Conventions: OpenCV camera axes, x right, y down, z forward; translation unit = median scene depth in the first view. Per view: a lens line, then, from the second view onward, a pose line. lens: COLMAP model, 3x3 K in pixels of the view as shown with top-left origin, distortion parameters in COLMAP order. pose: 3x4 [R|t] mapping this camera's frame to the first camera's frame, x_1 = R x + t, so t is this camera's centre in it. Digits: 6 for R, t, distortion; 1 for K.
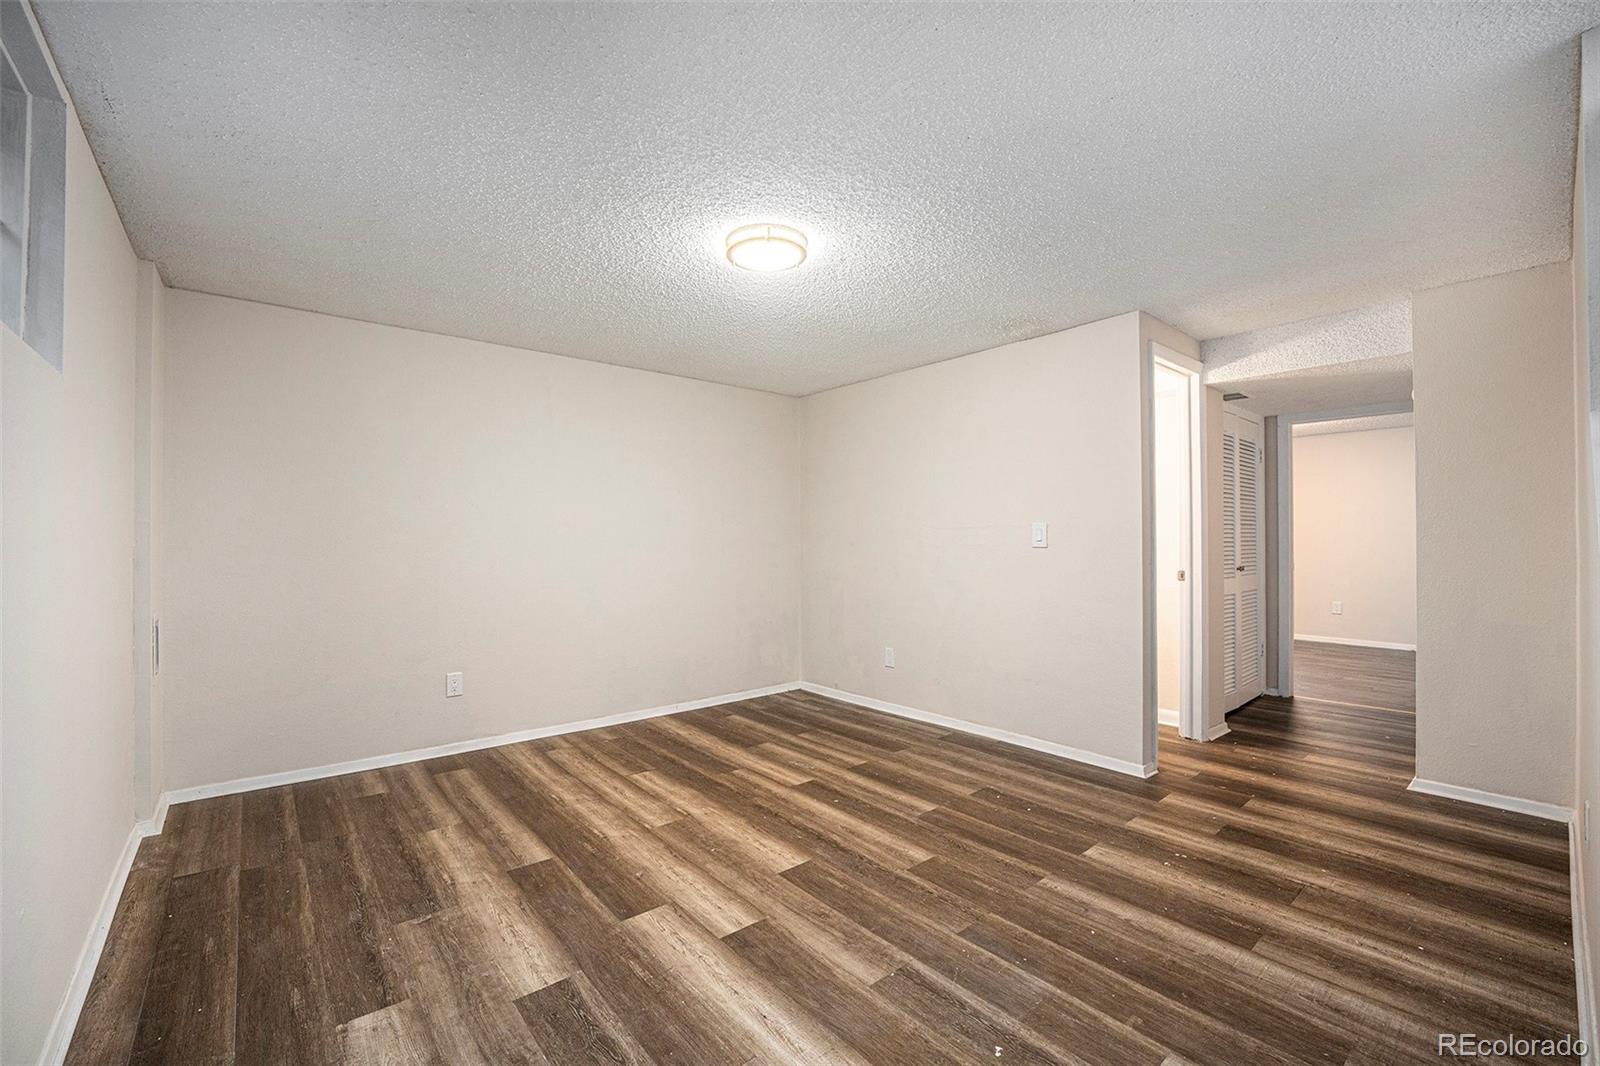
lens RADIAL K [[655.5, 0, 801.1], [0, 655.5, 533.3], [0, 0, 1]] dist [0.000326, -0.001721]
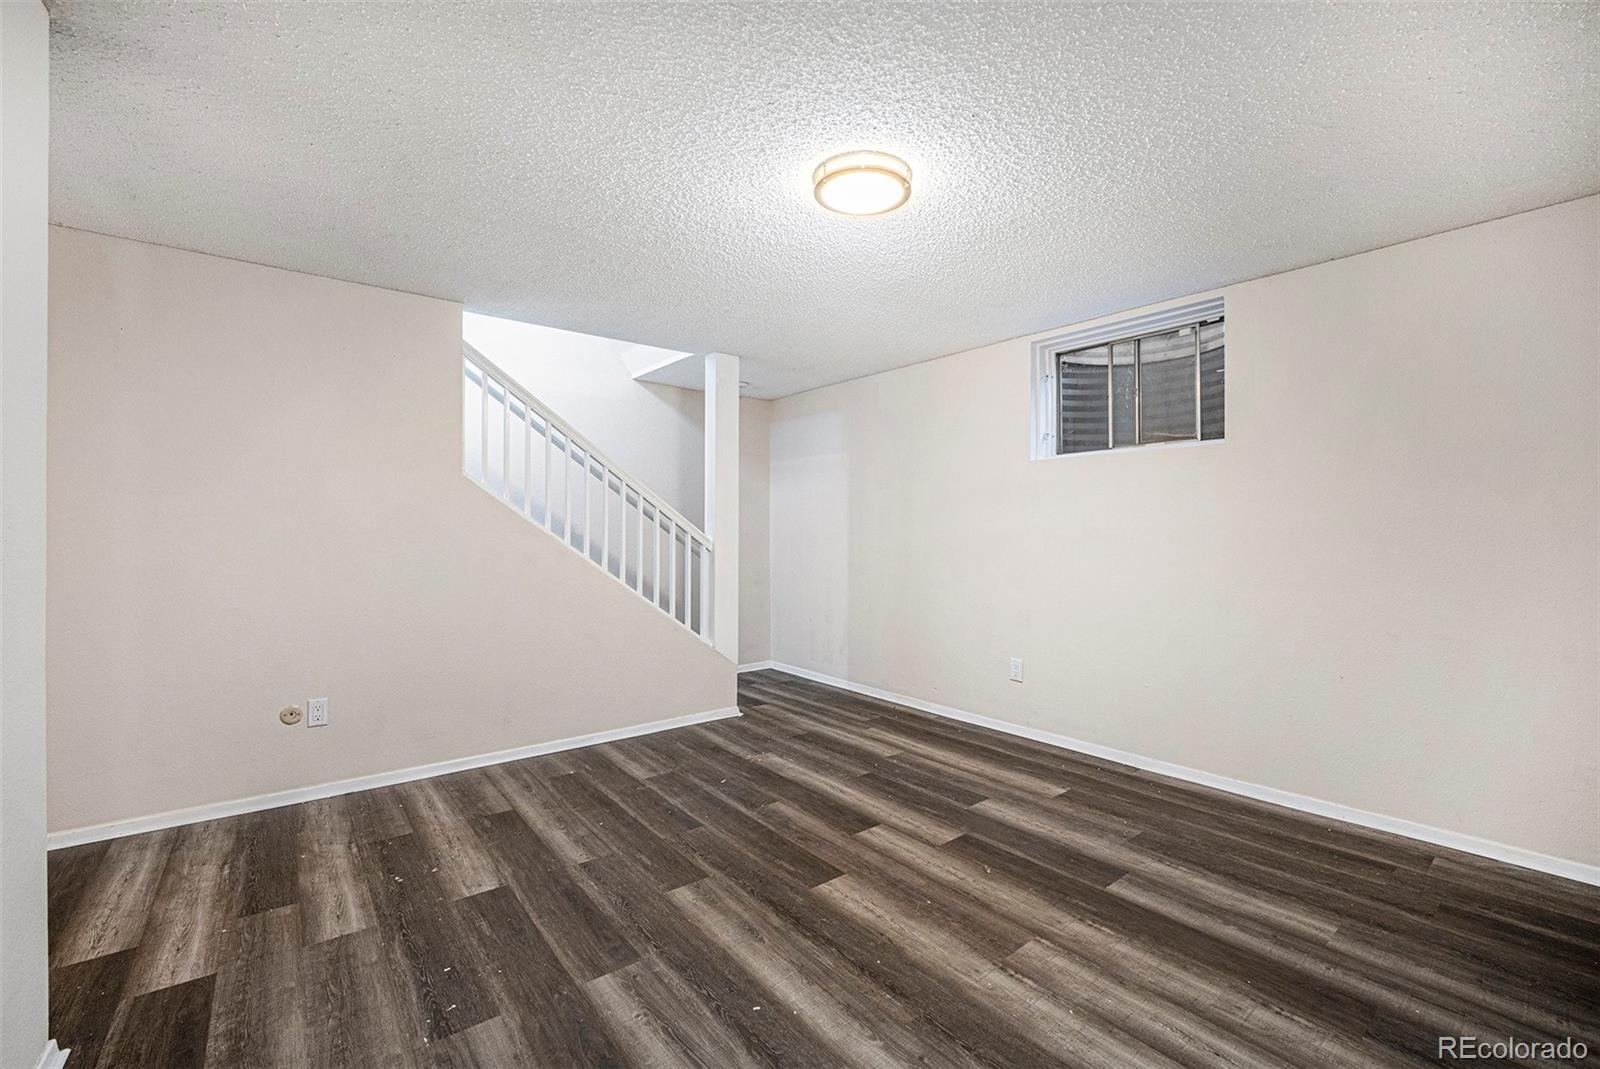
lens RADIAL K [[655.5, 0, 799.7], [0, 655.5, 531.3], [0, 0, 1]] dist [0.000326, -0.001721]
pose [[-0.999480, 0.003085, 0.032102, -0.000700], [0.002758, 0.999944, -0.010234, 0.026996], [-0.032131, -0.010140, -0.999432, 2.017221]]
